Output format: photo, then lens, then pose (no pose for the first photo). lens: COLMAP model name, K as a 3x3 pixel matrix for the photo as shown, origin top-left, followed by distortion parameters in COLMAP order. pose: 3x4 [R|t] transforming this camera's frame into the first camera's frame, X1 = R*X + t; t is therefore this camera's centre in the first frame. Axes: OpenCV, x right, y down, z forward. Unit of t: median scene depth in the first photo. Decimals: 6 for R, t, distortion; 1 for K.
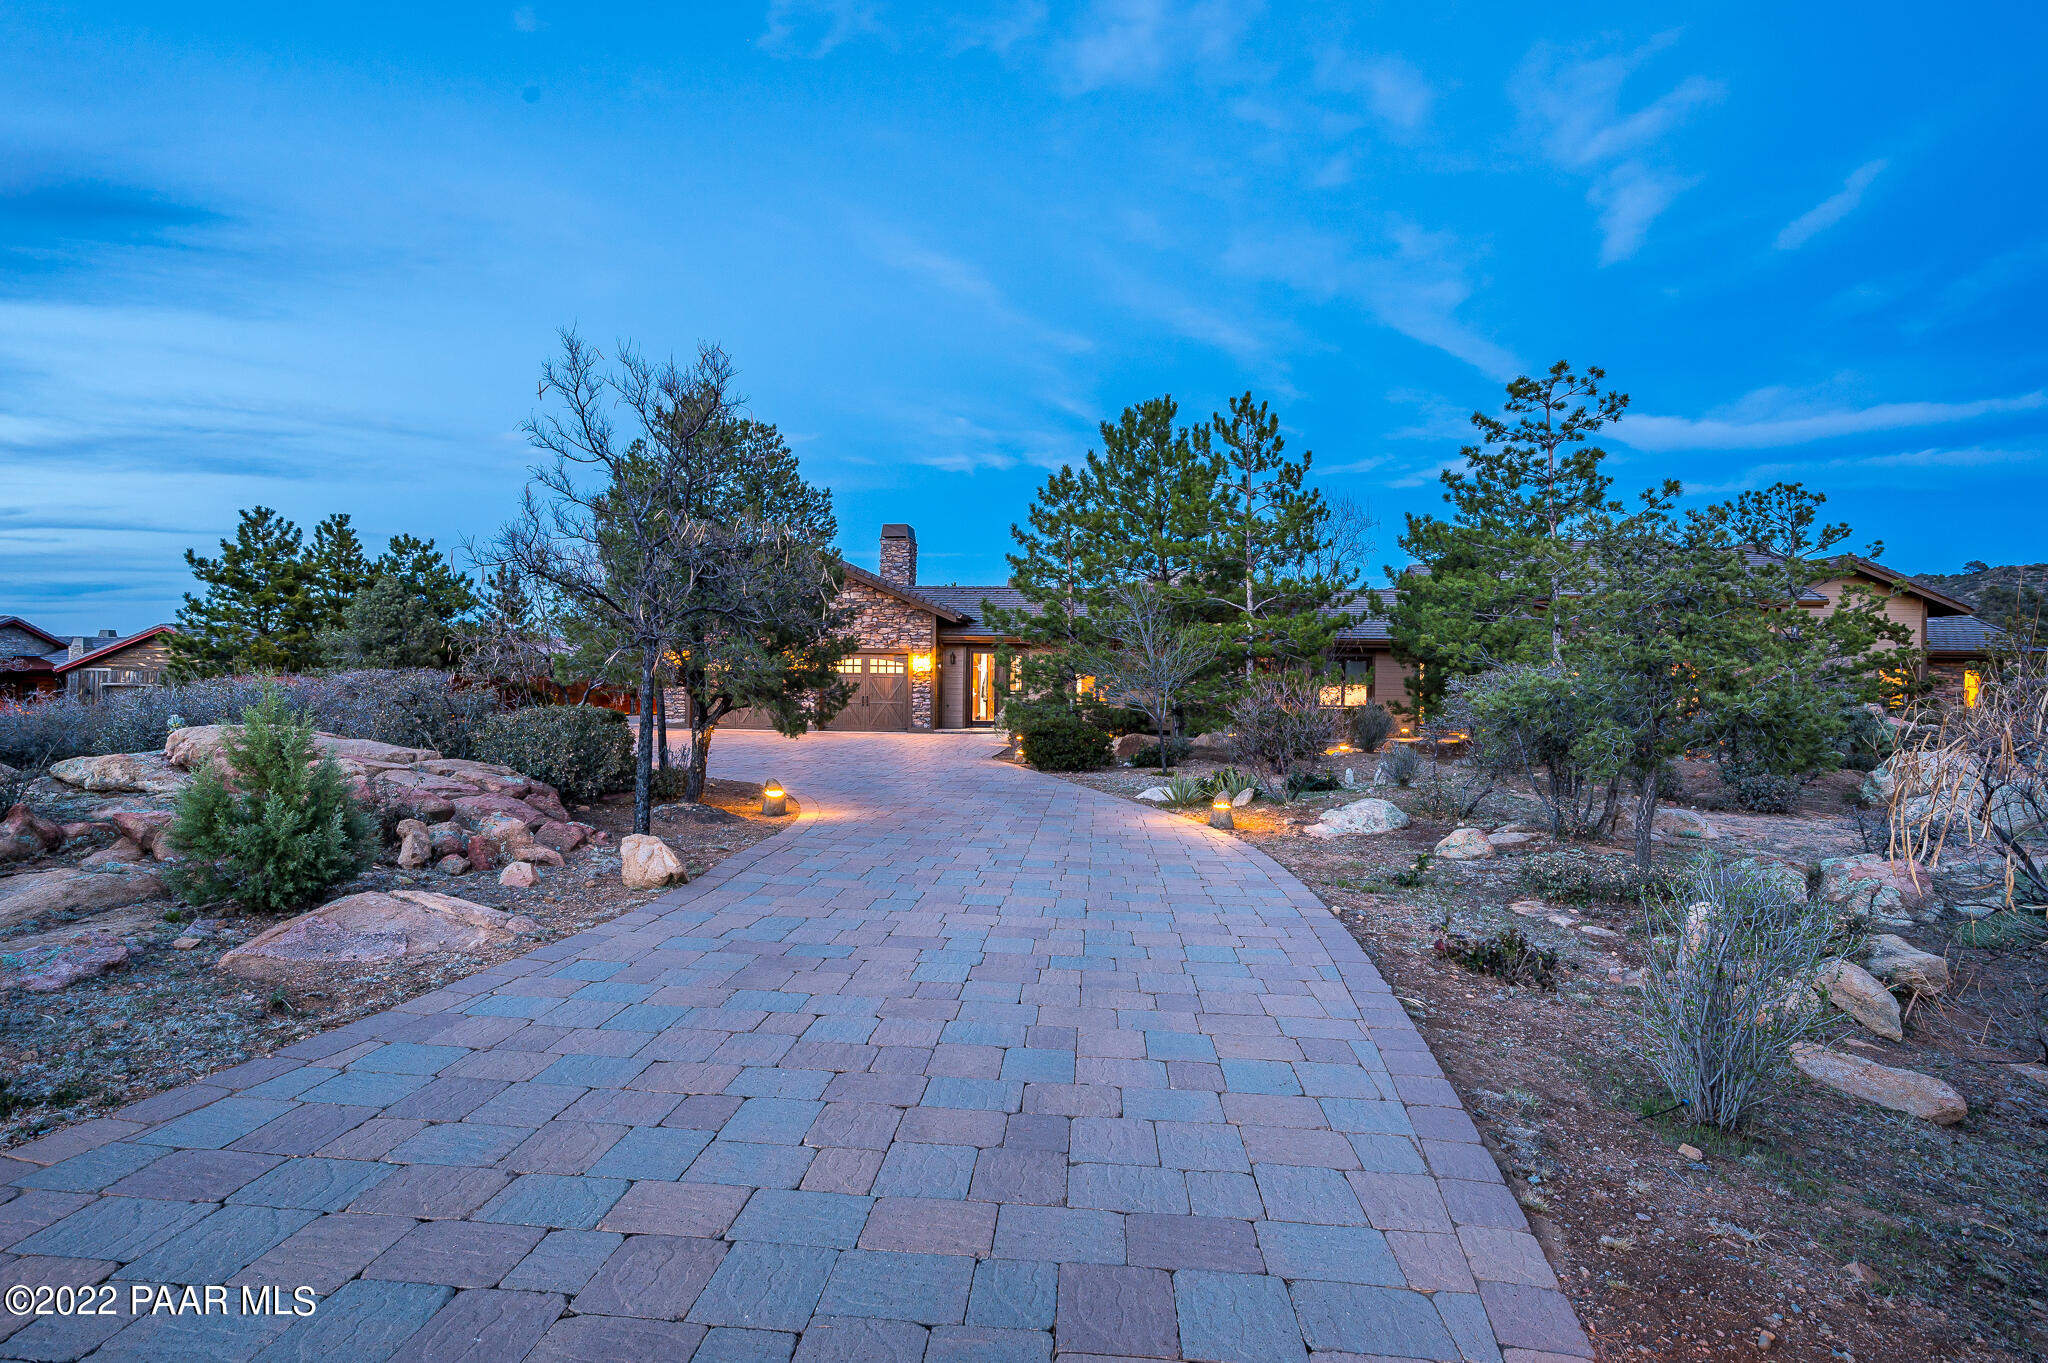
lens RADIAL K [[1036.0, 0, 1031.8], [0, 1036.0, 670.5], [0, 0, 1]] dist [-0.001038, -0.000023]
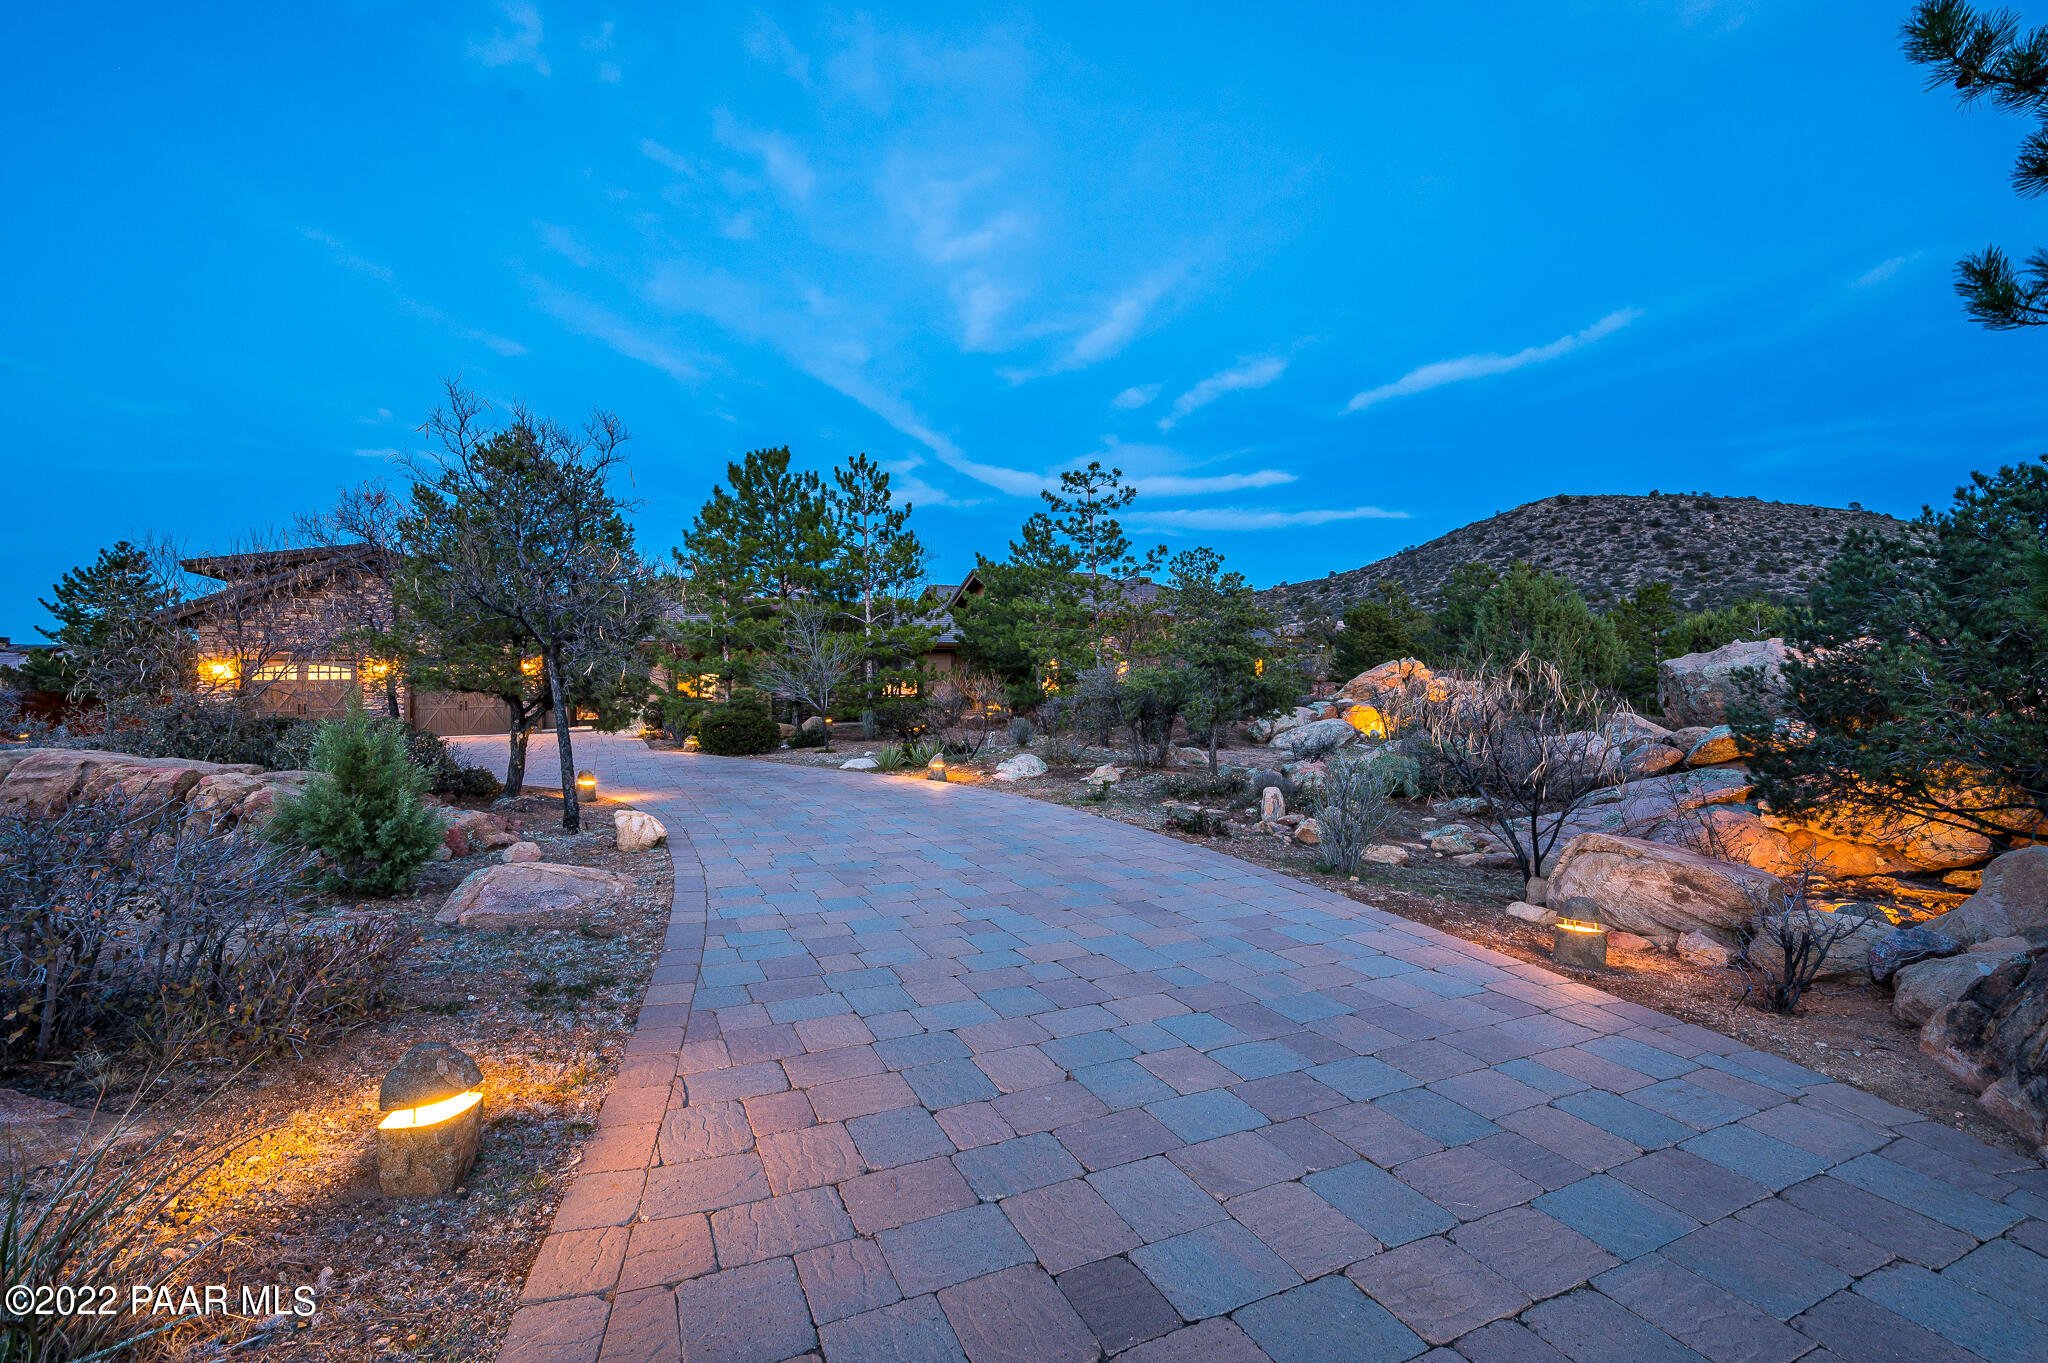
lens RADIAL K [[890.0, 0, 1020.0], [0, 890.0, 658.0], [0, 0, 1]] dist [-0.000848, -0.000020]
pose [[0.871958, -0.013641, 0.489391, -0.240492], [0.018708, 0.999810, -0.005464, -0.005528], [-0.489224, 0.013919, 0.872047, -0.087934]]
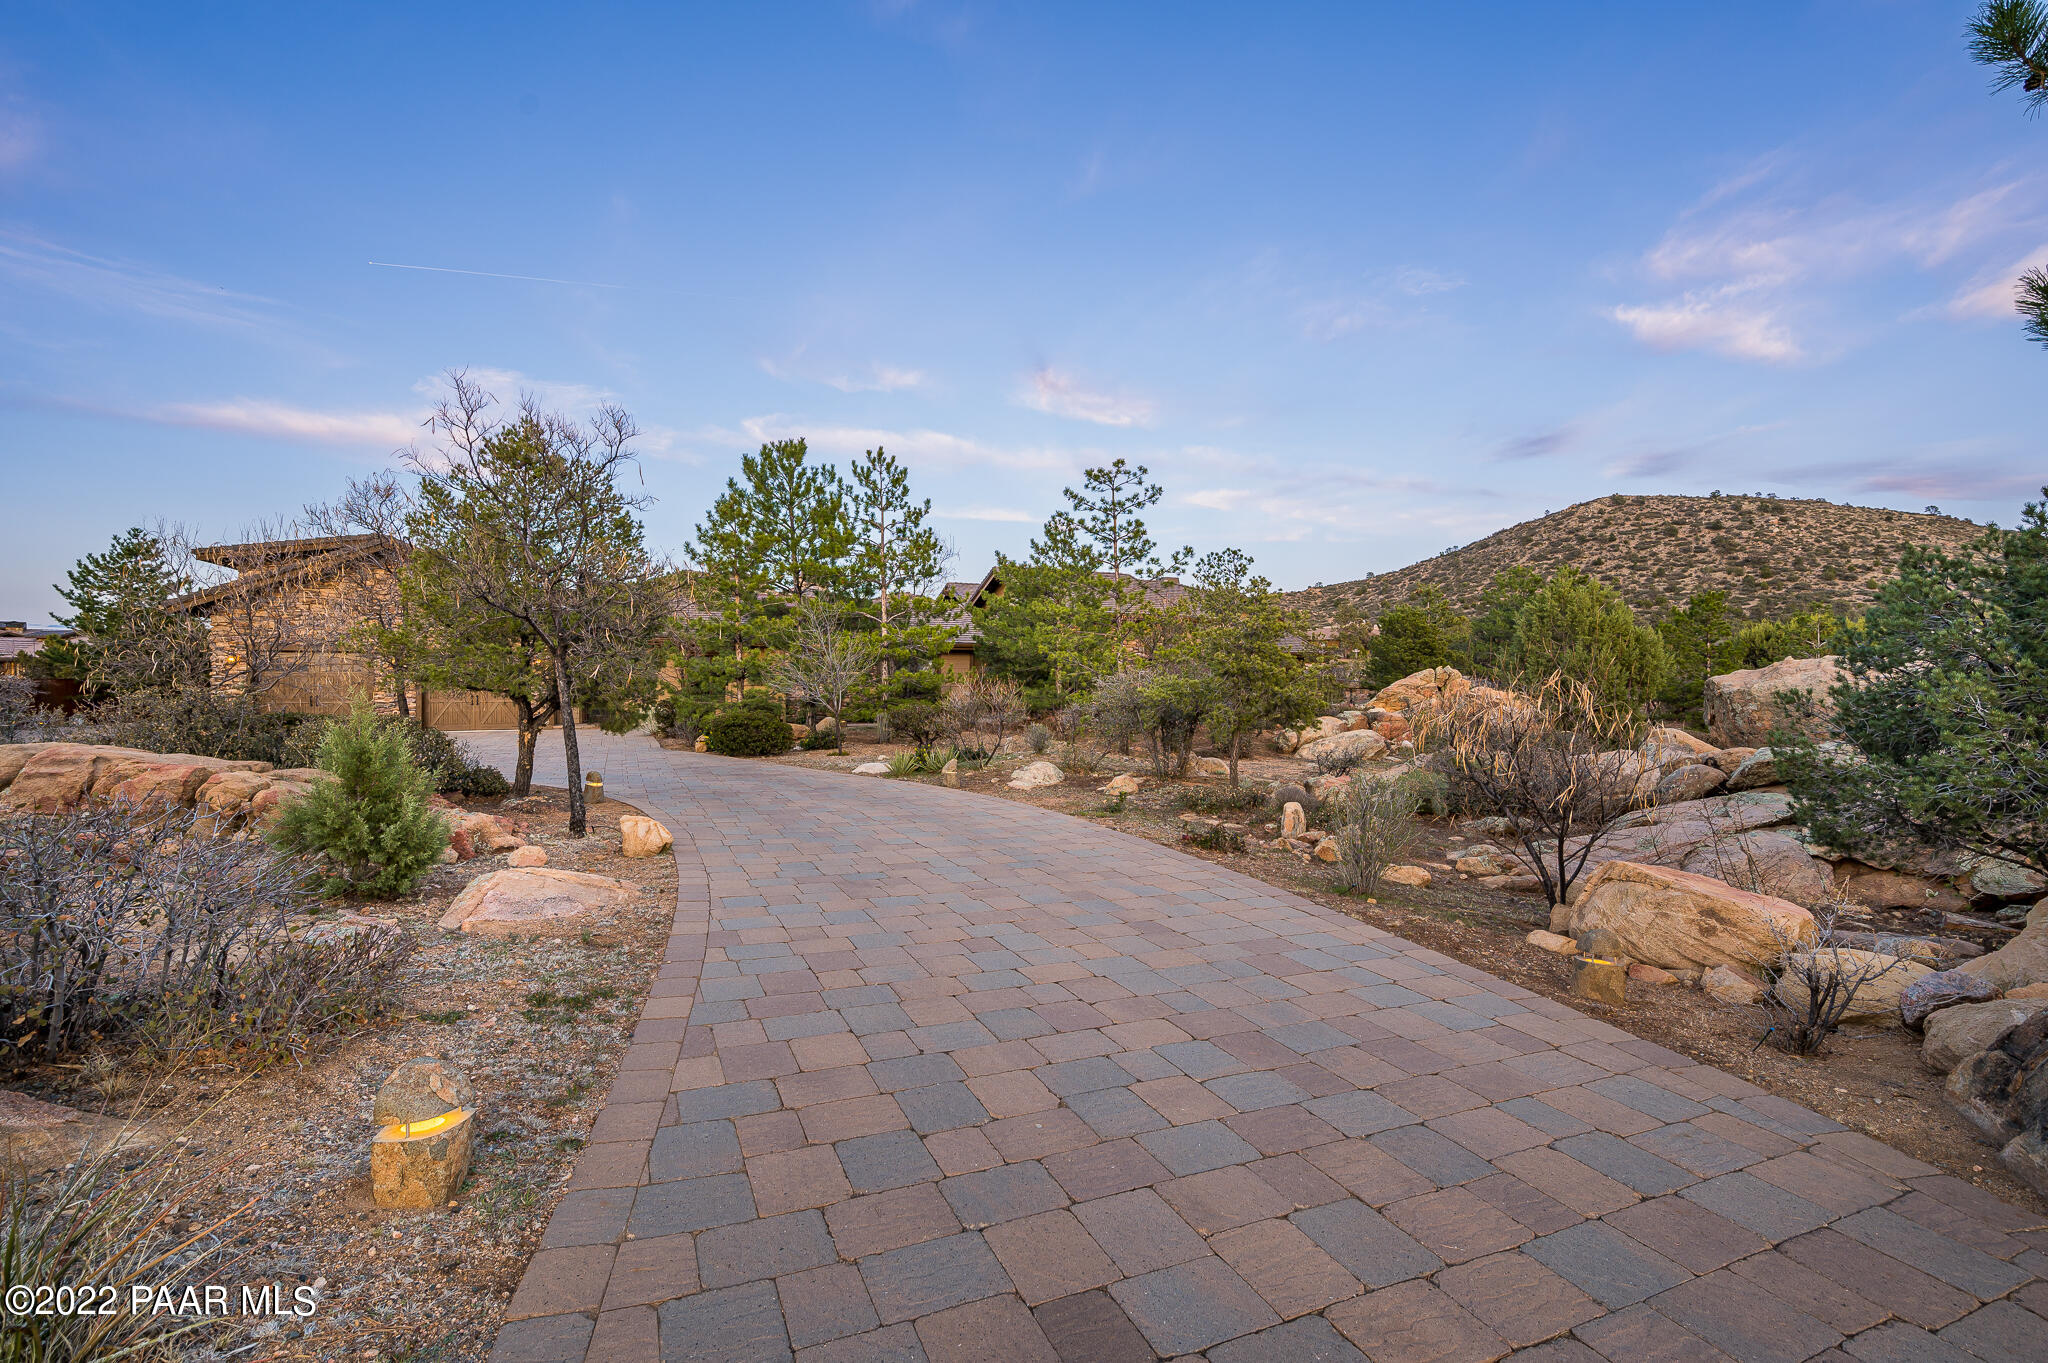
lens RADIAL K [[918.1, 0, 1020.6], [0, 918.1, 683.5], [0, 0, 1]] dist [0.000104, -0.000168]
pose [[0.883823, -0.013785, 0.467618, -0.236271], [0.003484, 0.999732, 0.022886, -0.011541], [-0.467808, -0.018598, 0.883634, -0.093232]]
